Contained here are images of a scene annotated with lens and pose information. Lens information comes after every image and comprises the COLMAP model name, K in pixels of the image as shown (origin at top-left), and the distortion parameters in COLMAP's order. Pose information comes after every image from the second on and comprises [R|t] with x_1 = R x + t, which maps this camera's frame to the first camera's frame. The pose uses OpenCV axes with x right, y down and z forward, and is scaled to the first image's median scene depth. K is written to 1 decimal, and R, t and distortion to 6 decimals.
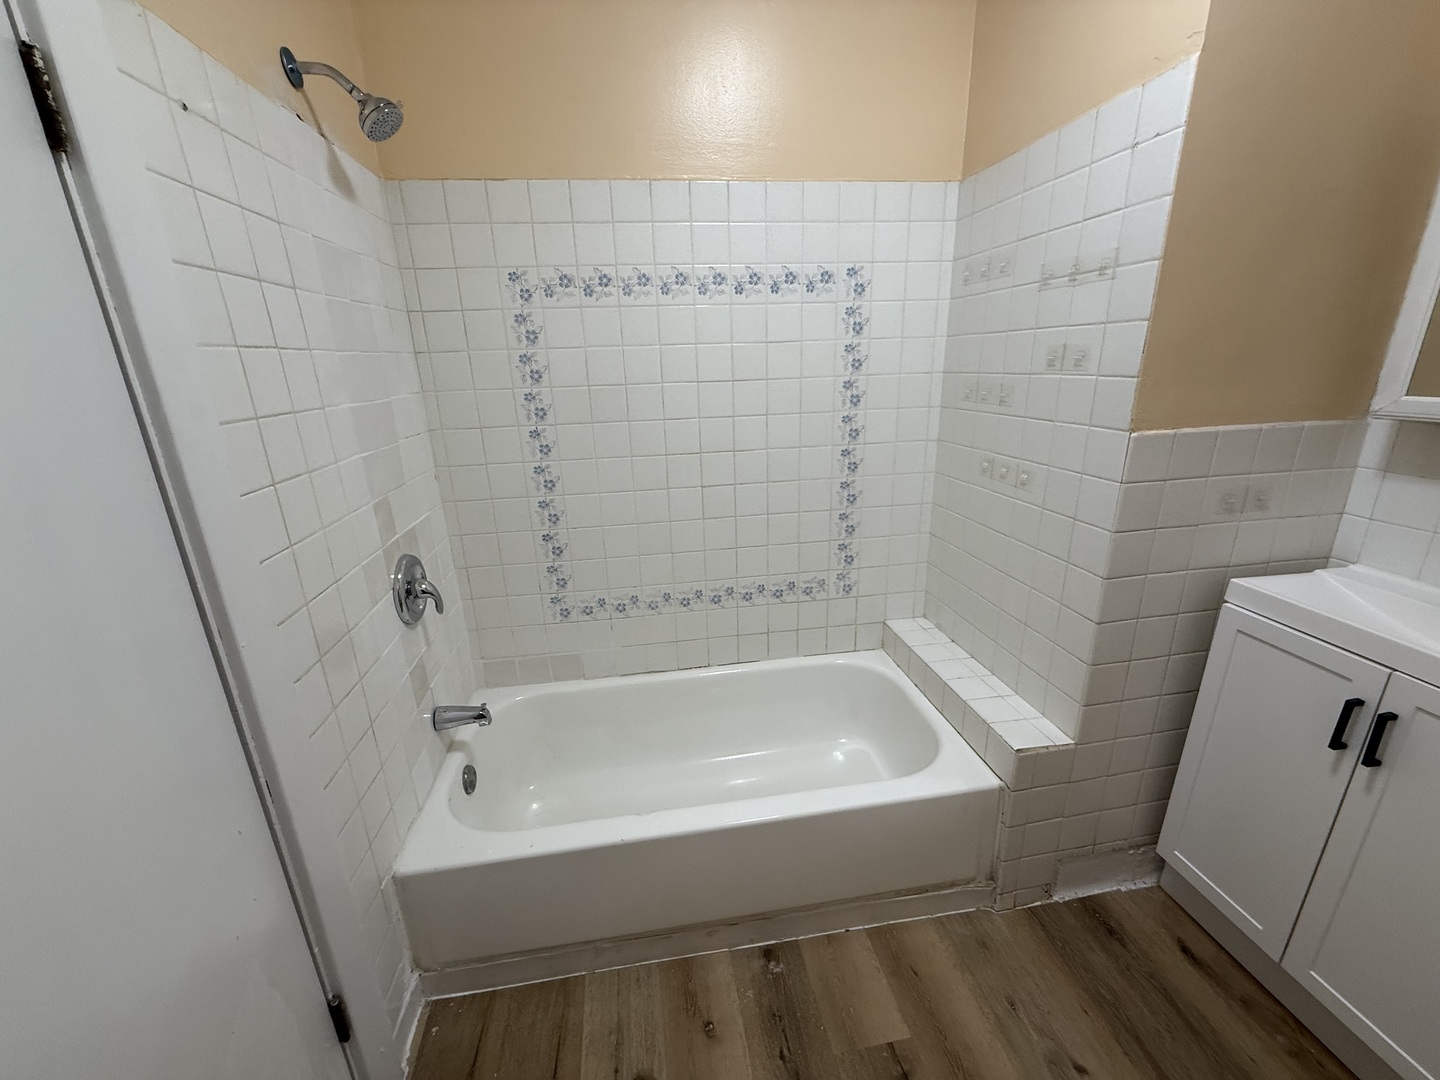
lens RADIAL K [[570.4, 0, 713.8], [0, 570.4, 538.6], [0, 0, 1]] dist [-0.002265, 0.000077]
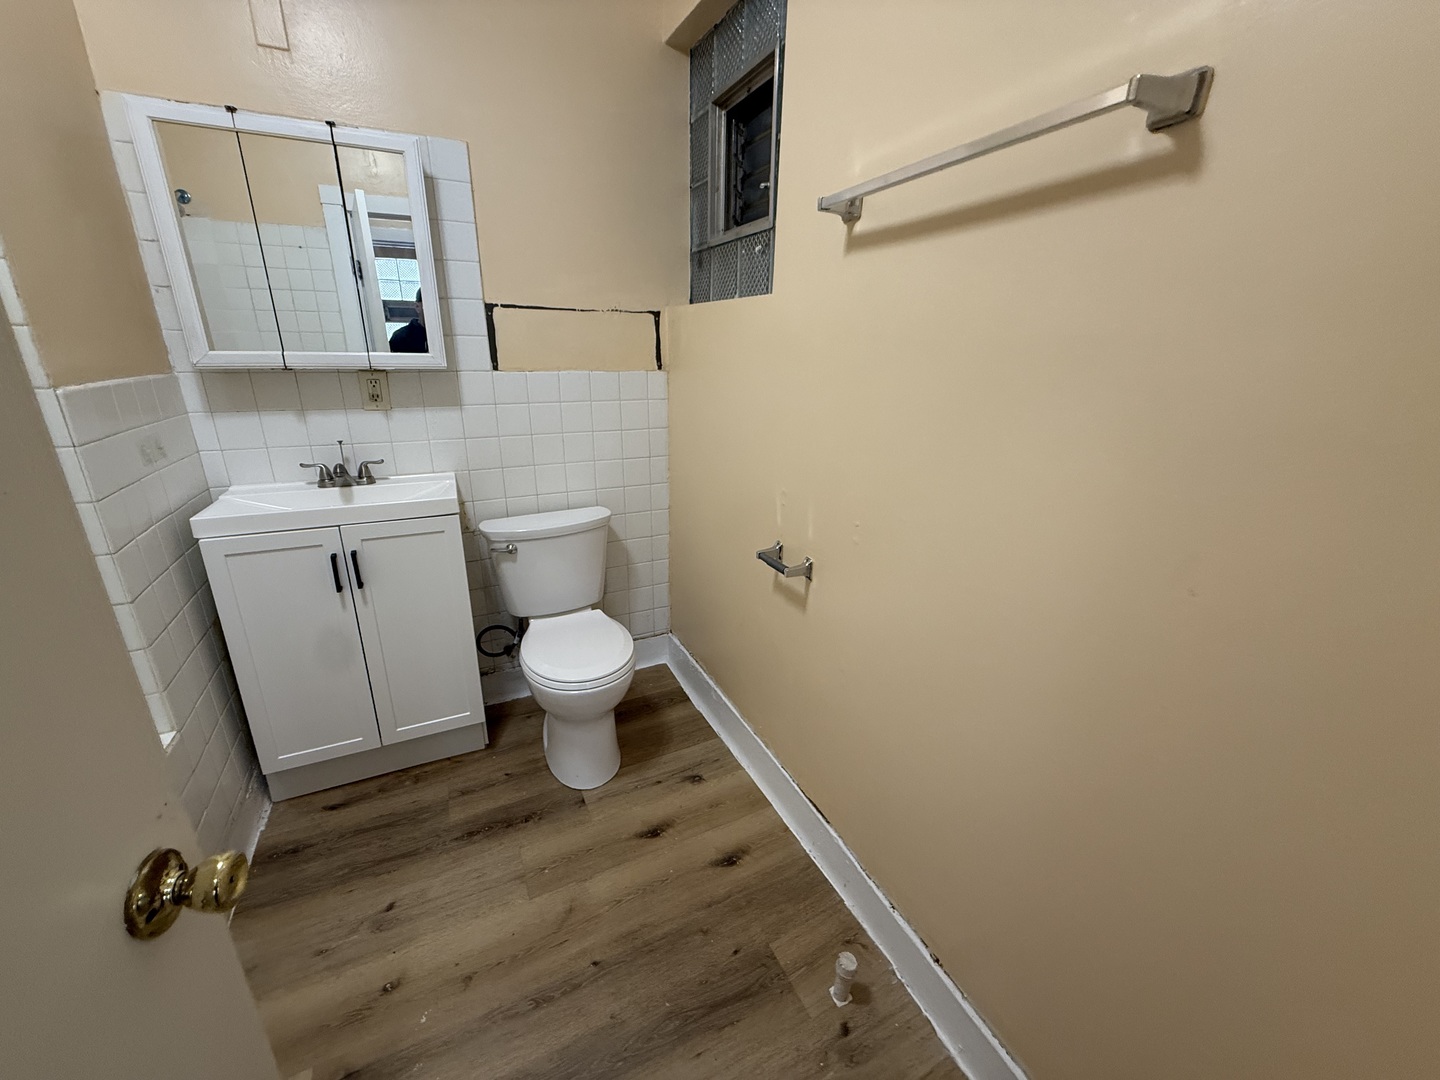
lens RADIAL K [[570.4, 0, 723.5], [0, 570.4, 540.0], [0, 0, 1]] dist [-0.002265, 0.000077]
pose [[-0.301290, -0.282625, 0.910685, -0.421726], [0.278519, 0.887330, 0.367522, -0.011110], [-0.911949, 0.364374, -0.188627, 0.271593]]
